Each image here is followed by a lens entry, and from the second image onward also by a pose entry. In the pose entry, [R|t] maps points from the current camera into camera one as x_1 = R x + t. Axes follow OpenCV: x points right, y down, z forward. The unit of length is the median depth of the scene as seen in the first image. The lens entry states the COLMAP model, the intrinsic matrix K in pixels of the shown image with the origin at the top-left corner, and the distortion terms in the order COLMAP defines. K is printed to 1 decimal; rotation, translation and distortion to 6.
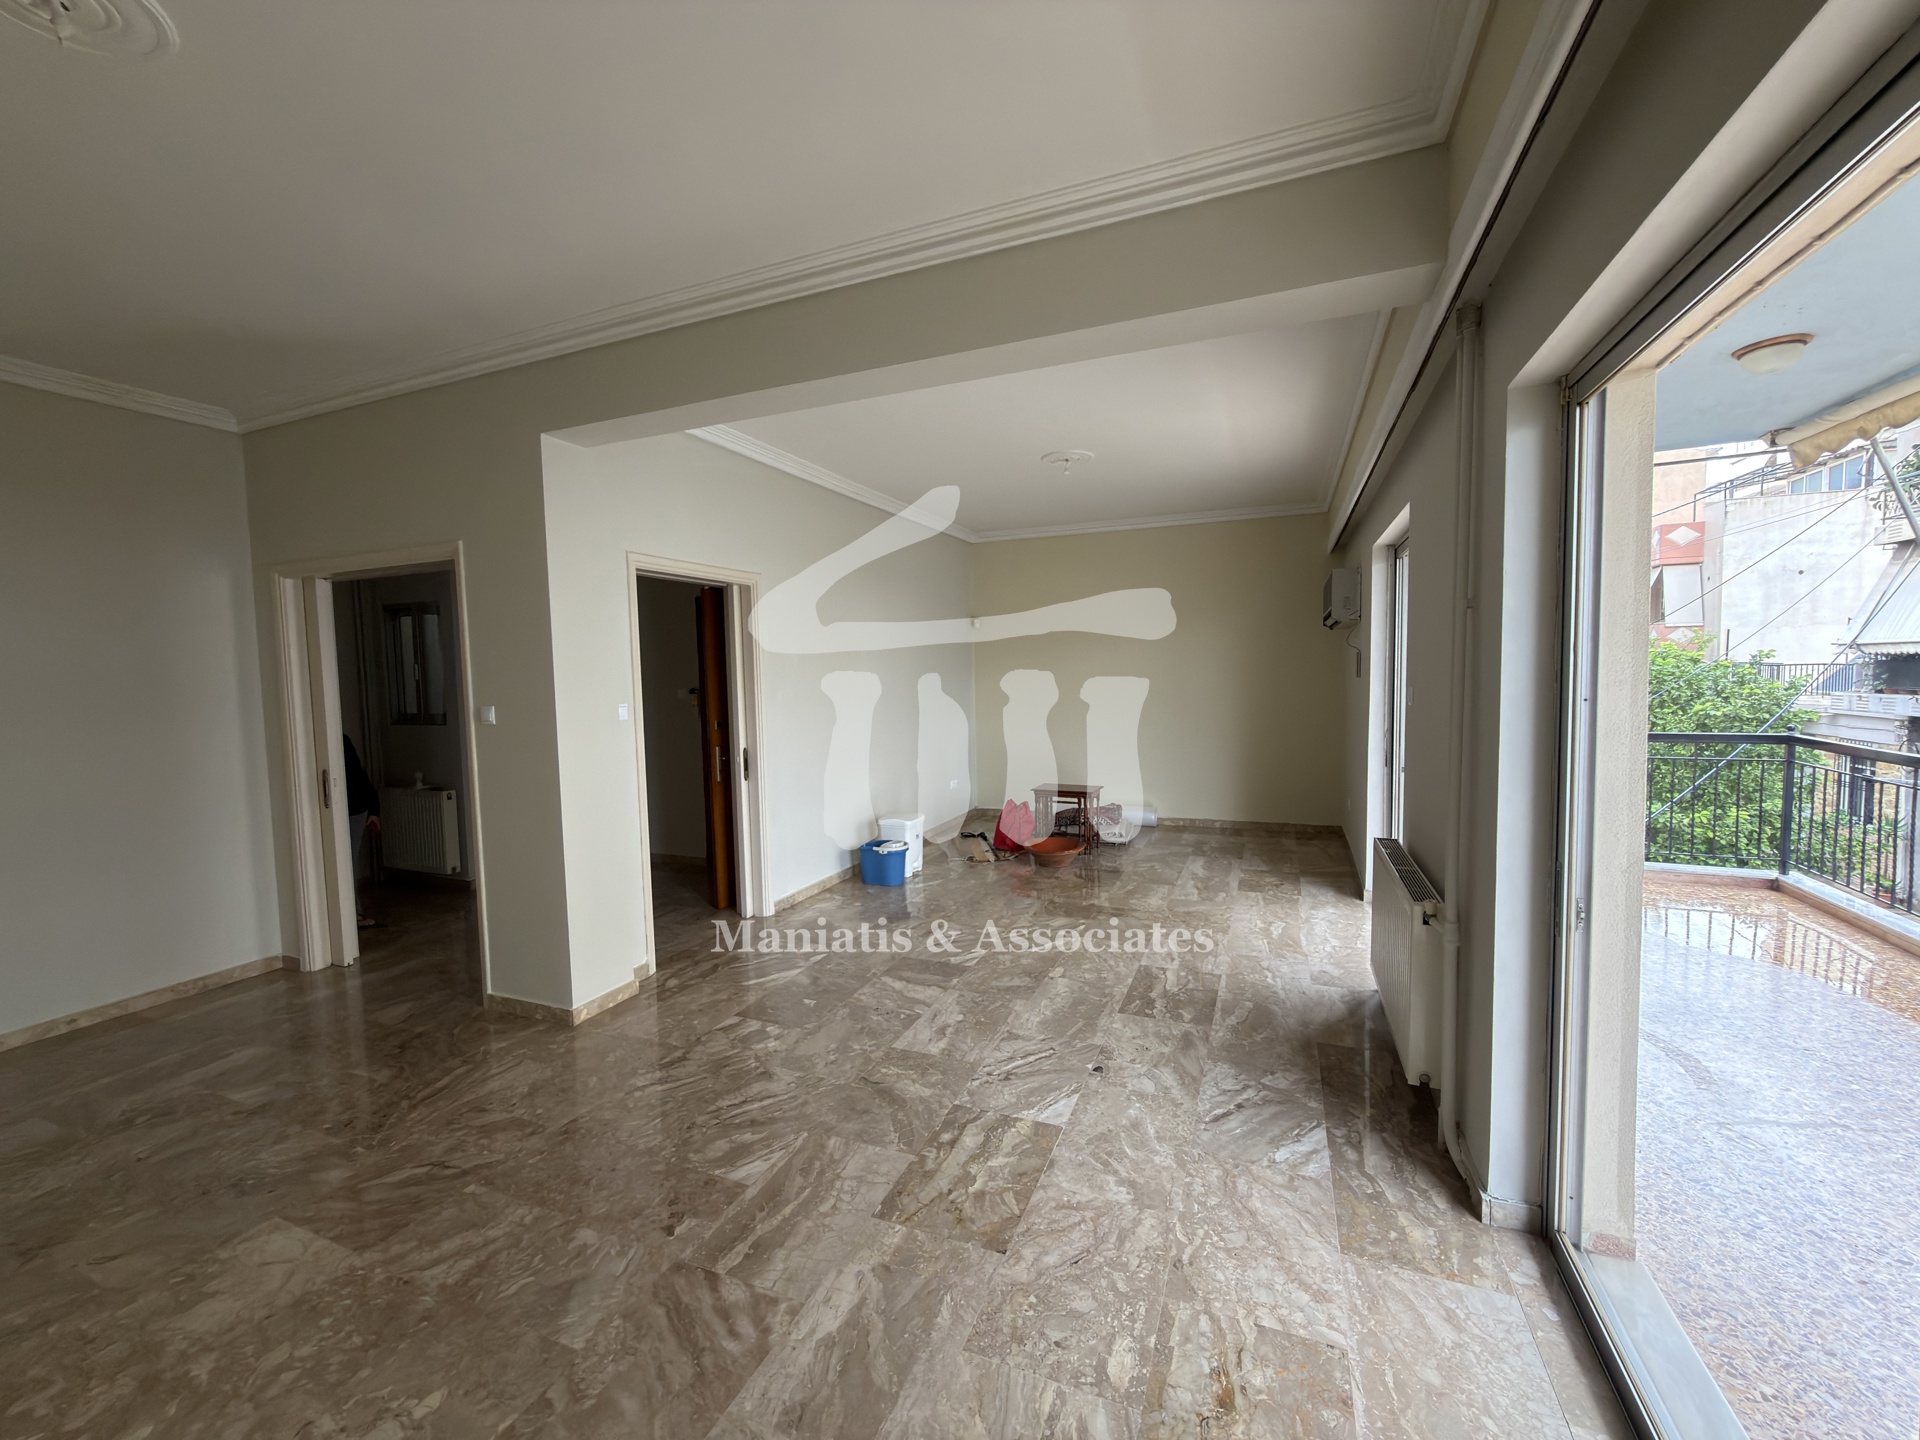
lens RADIAL K [[763.2, 0, 960.1], [0, 763.2, 724.1], [0, 0, 1]] dist [-0.001092, -0.000018]
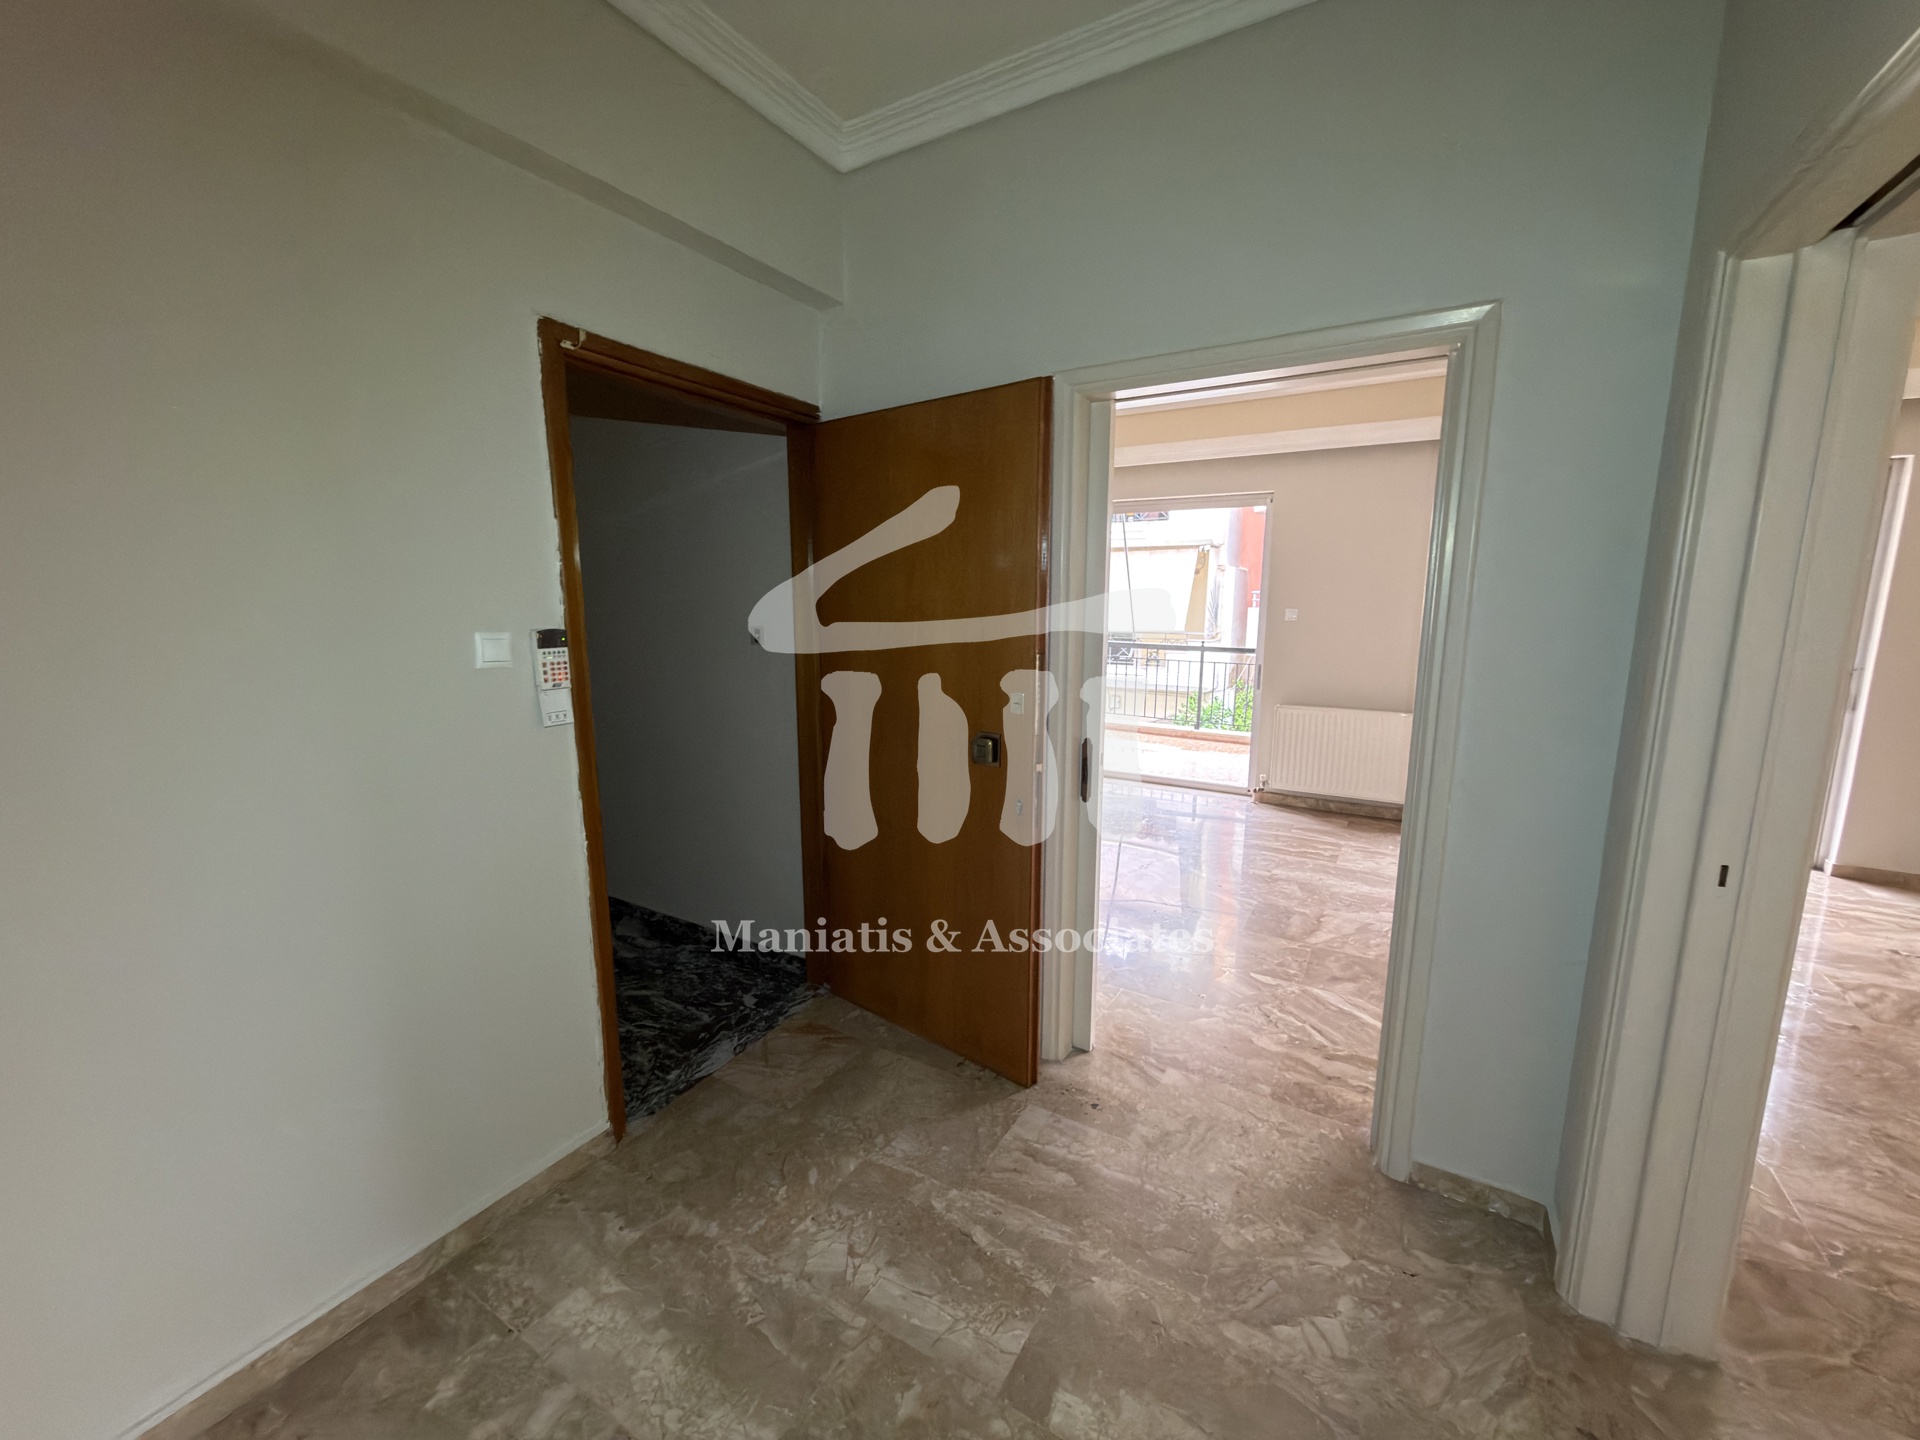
lens RADIAL K [[763.2, 0, 951.6], [0, 763.2, 719.9], [0, 0, 1]] dist [-0.001092, -0.000018]
pose [[0.147373, -0.137296, 0.979505, -1.016425], [0.063819, 0.989575, 0.129105, -0.064647], [-0.987020, 0.043485, 0.154599, 1.293035]]
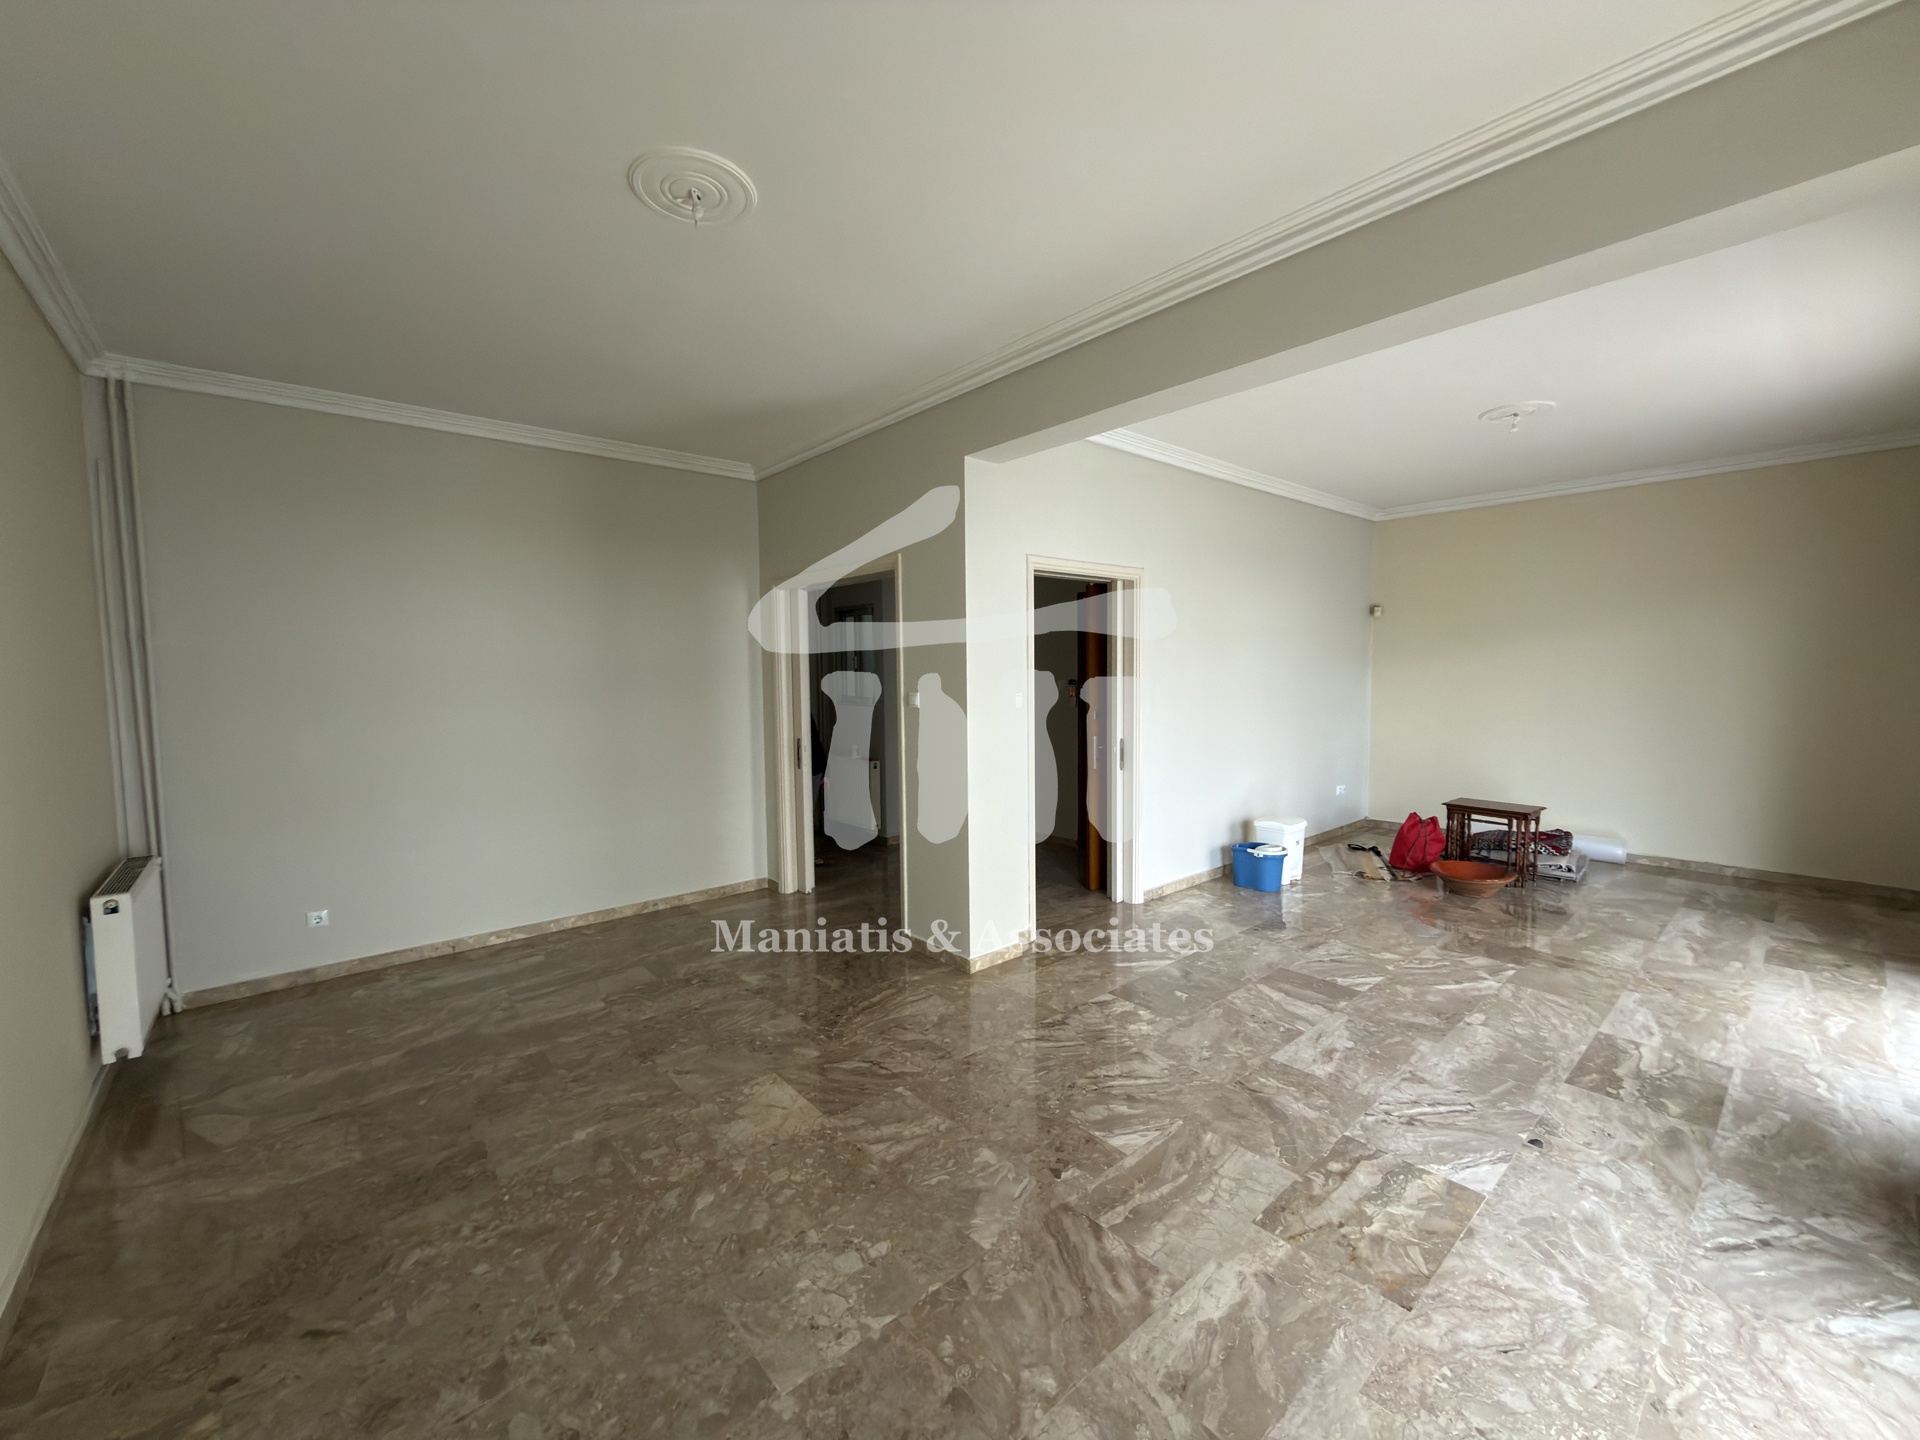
lens RADIAL K [[763.2, 0, 959.2], [0, 763.2, 721.8], [0, 0, 1]] dist [-0.001092, -0.000018]
pose [[0.893793, 0.042053, -0.446504, -0.024215], [-0.038411, 0.999114, 0.017210, -0.000423], [0.446832, 0.001768, 0.894616, -0.027937]]
